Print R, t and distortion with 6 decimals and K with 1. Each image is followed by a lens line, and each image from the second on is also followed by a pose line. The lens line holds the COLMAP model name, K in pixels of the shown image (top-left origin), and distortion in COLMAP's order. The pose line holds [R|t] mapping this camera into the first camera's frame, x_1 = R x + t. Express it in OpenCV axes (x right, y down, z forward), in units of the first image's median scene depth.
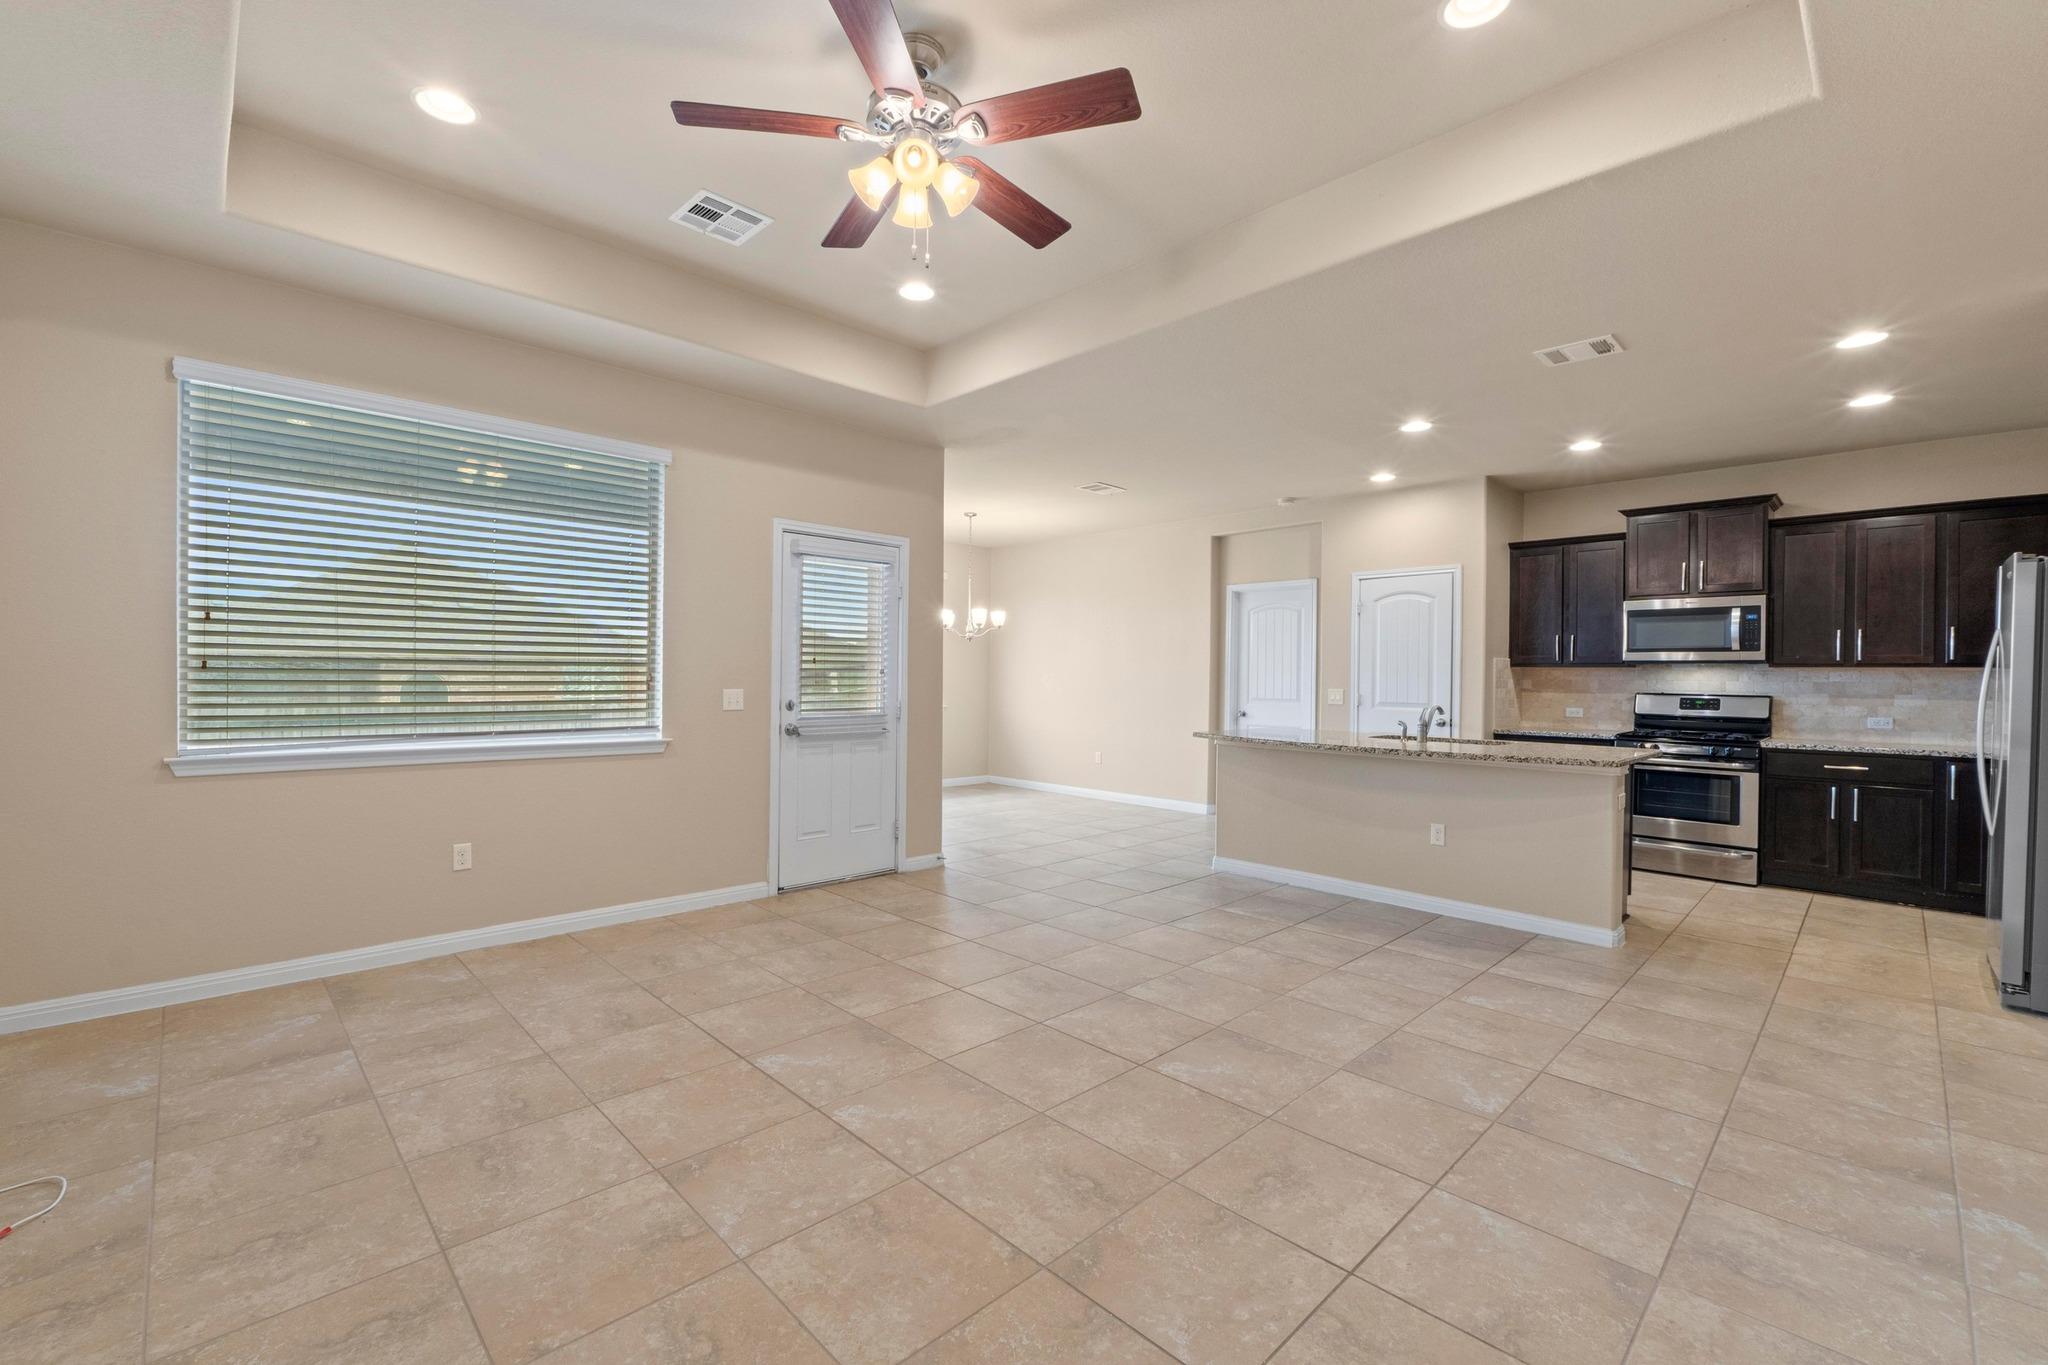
lens RADIAL K [[855.6, 0, 1027.2], [0, 855.6, 678.5], [0, 0, 1]] dist [-0.004087, -0.000183]
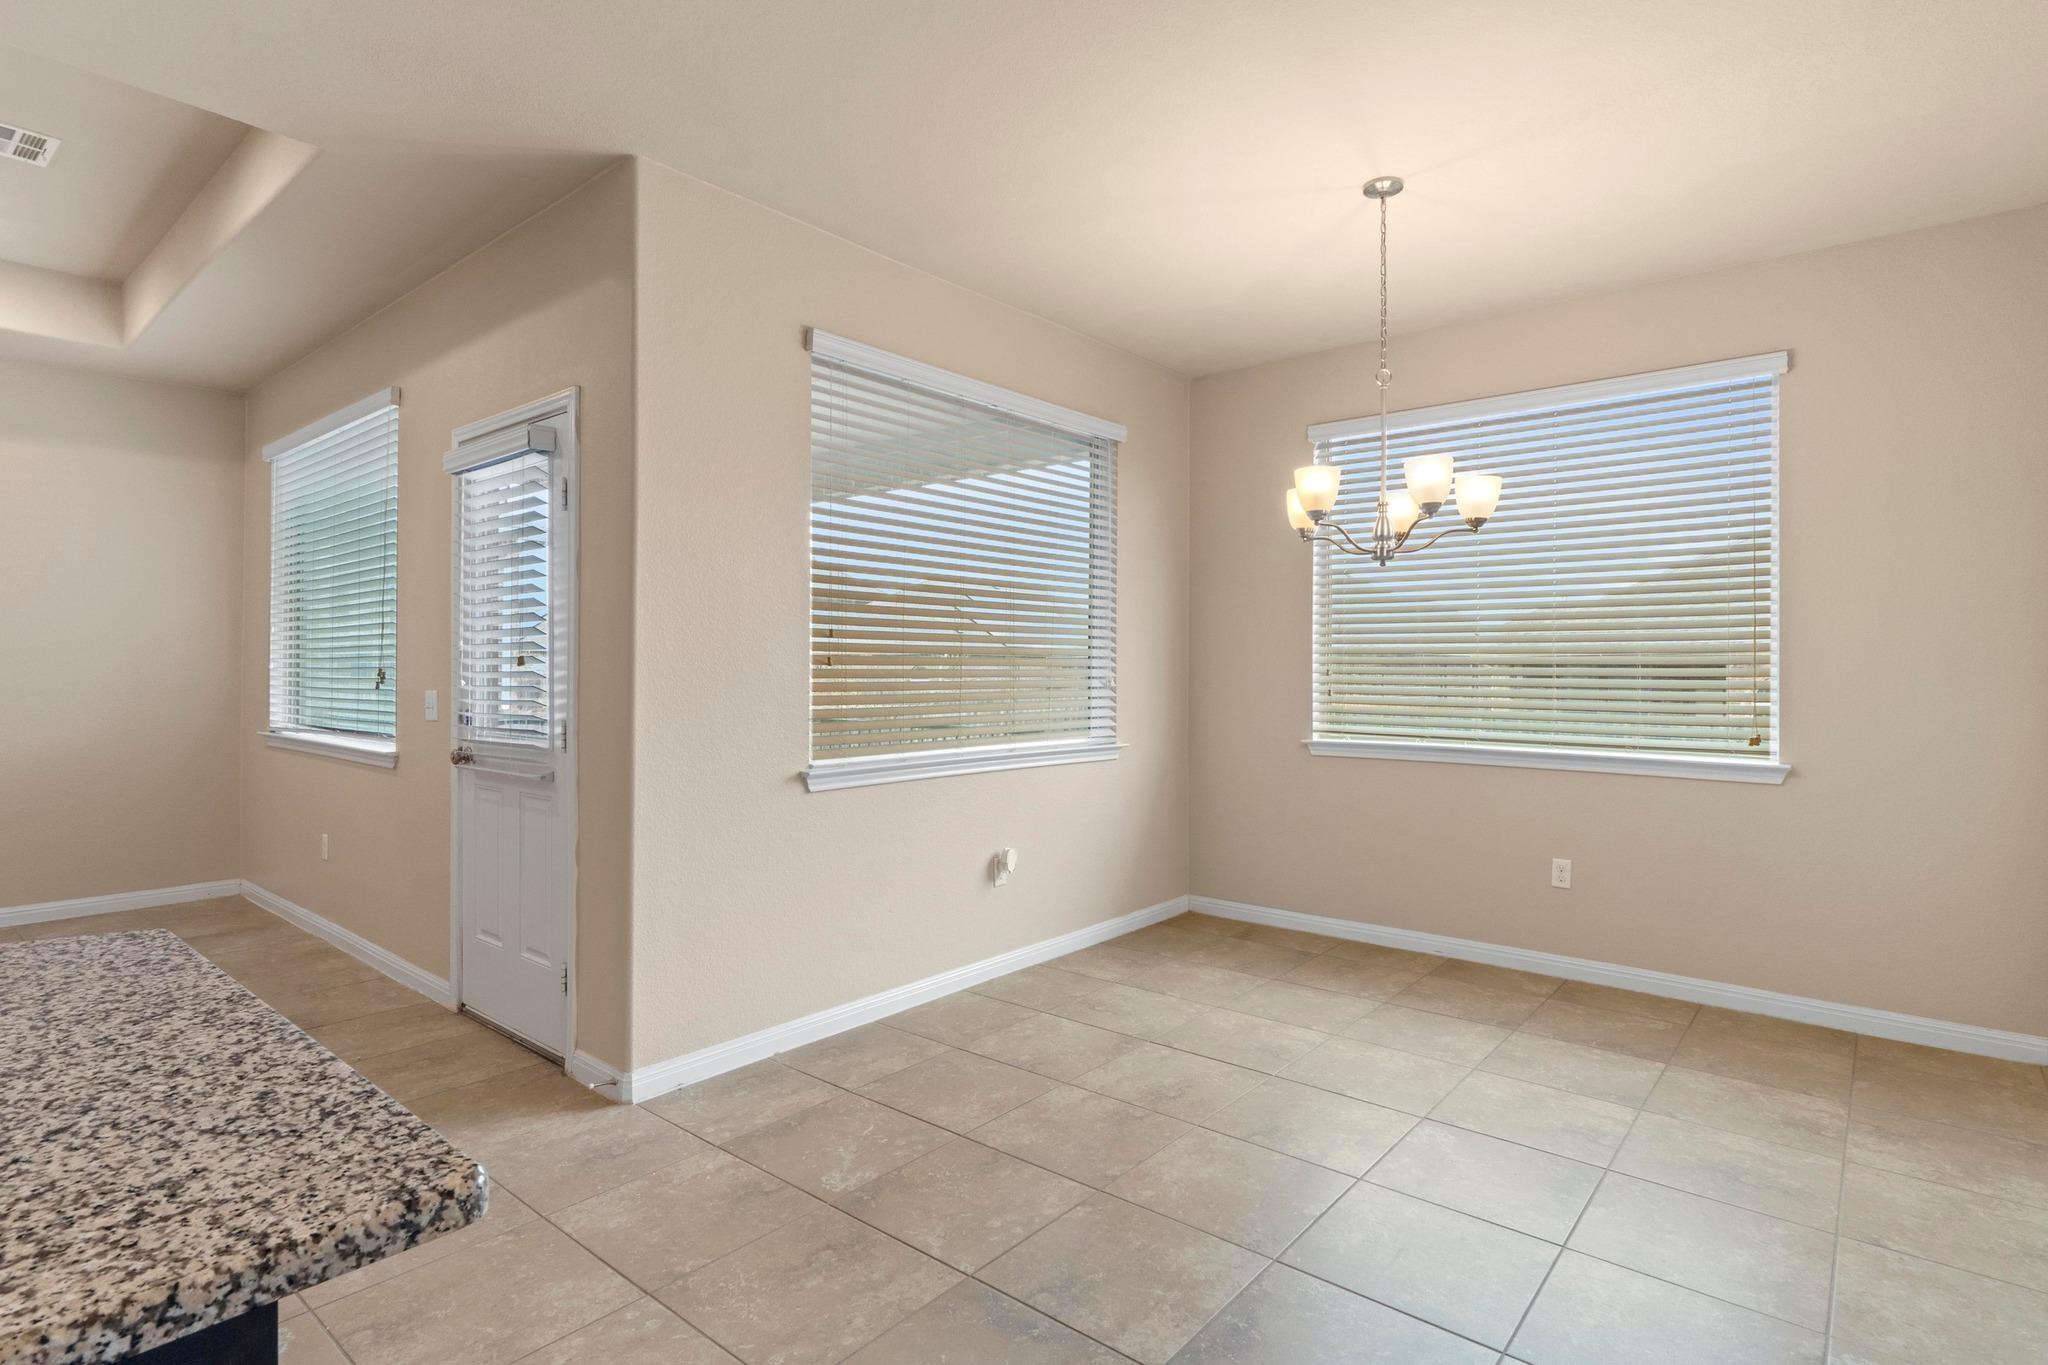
lens RADIAL K [[1055.5, 0, 1025.4], [0, 1055.5, 662.8], [0, 0, 1]] dist [-0.001526, -0.000131]
pose [[0.086574, -0.016887, -0.996102, 0.773283], [-0.003438, 0.999845, -0.017249, 0.004390], [0.996239, 0.004918, 0.086503, 1.948860]]
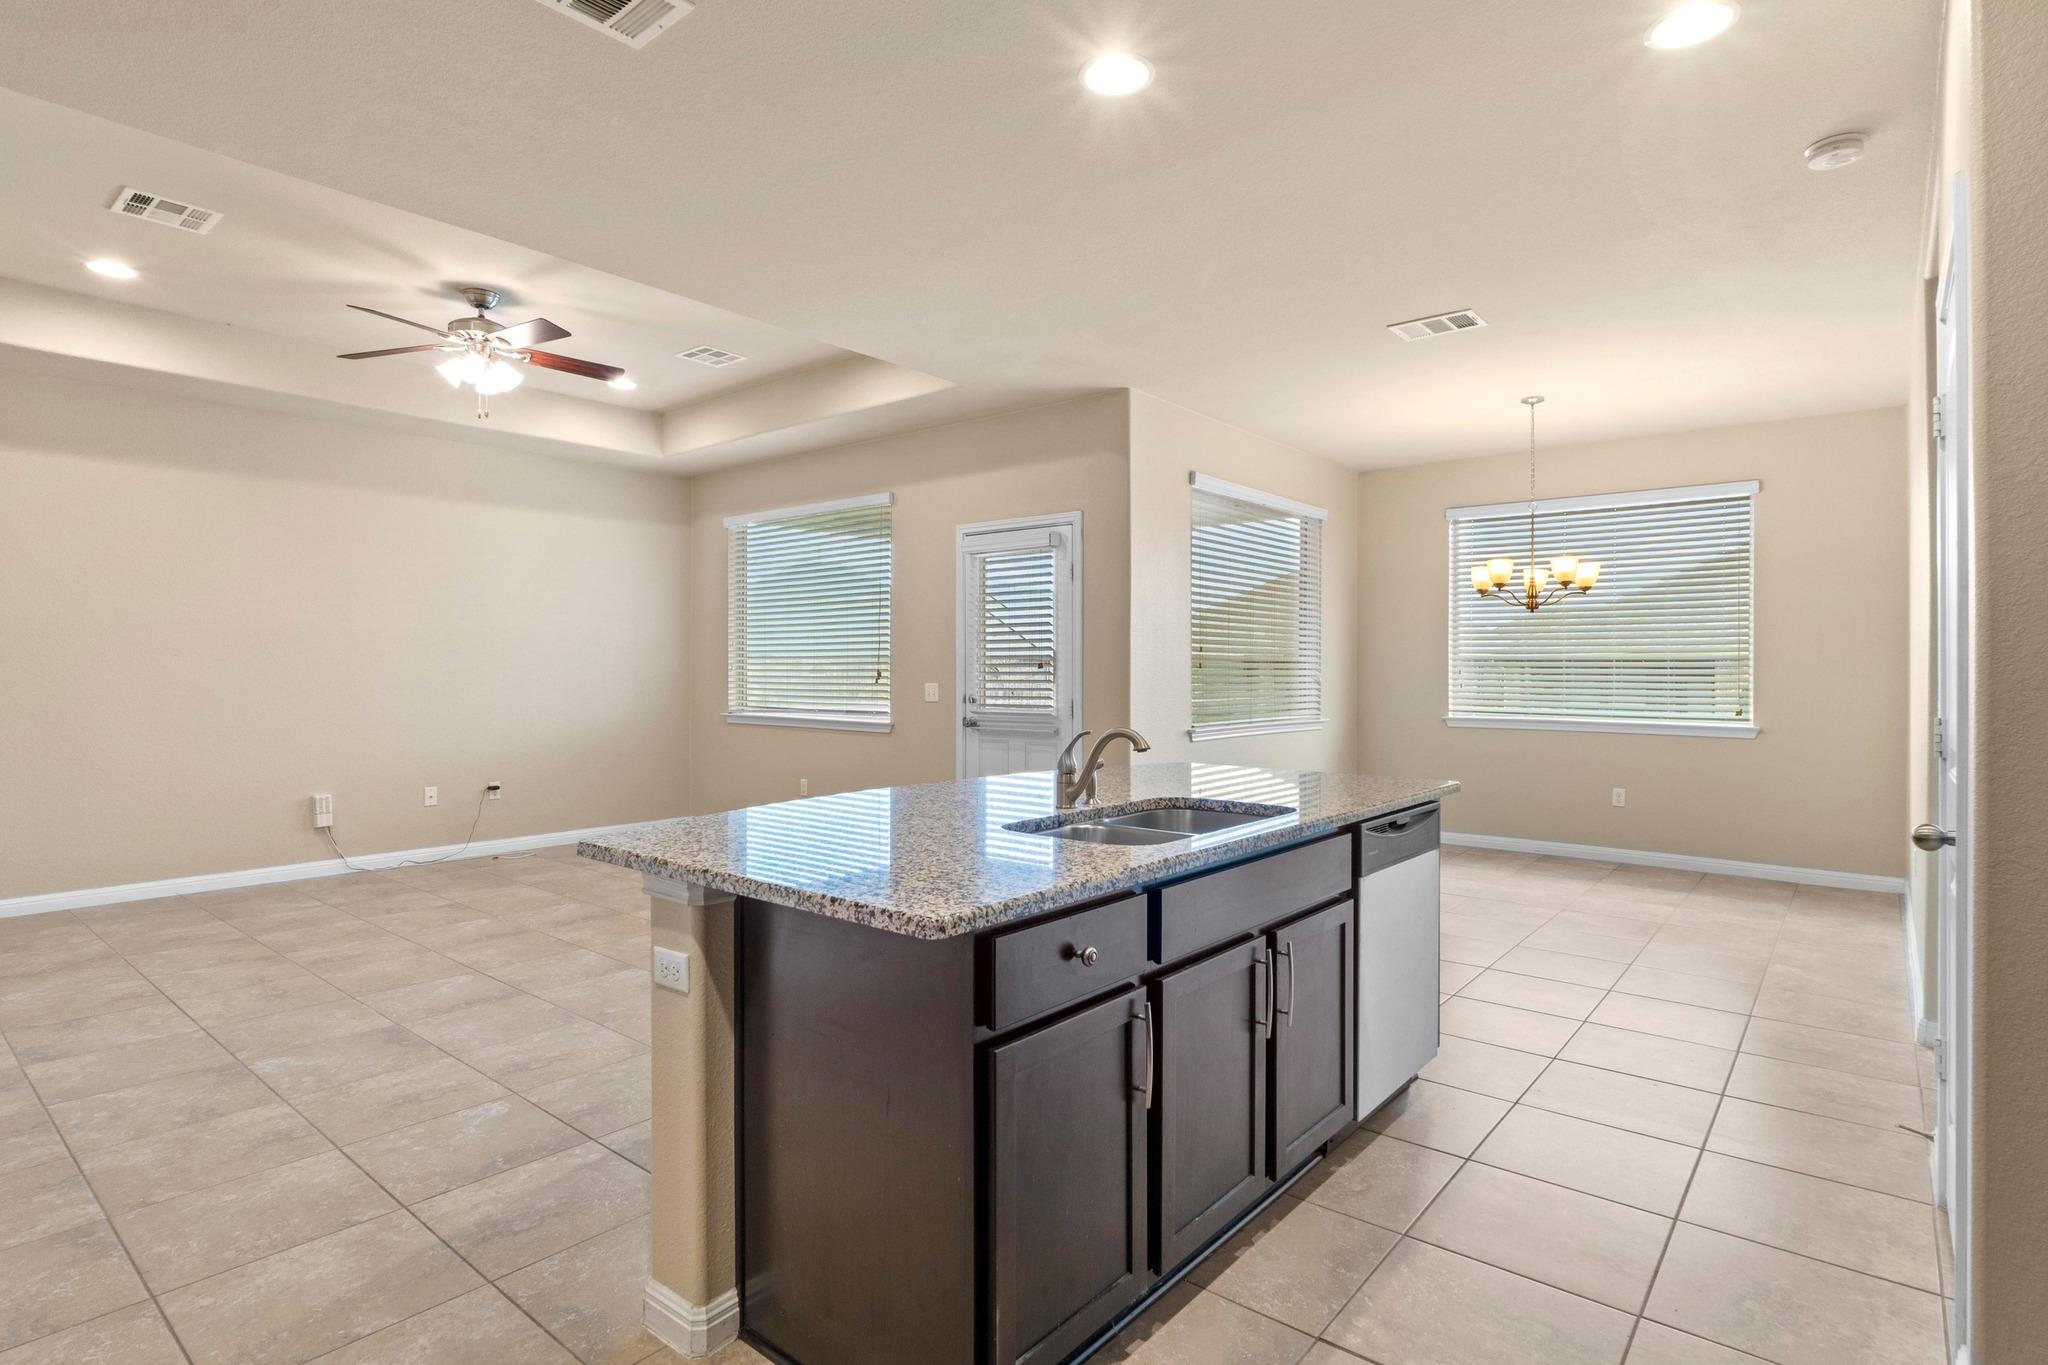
lens RADIAL K [[1045.5, 0, 1026.3], [0, 1045.5, 666.7], [0, 0, 1]] dist [0.000498, 0.000900]
pose [[0.096912, -0.014857, -0.995182, 1.461062], [-0.002727, 0.999881, -0.015193, 0.015218], [0.995289, 0.004186, 0.096860, 1.368456]]
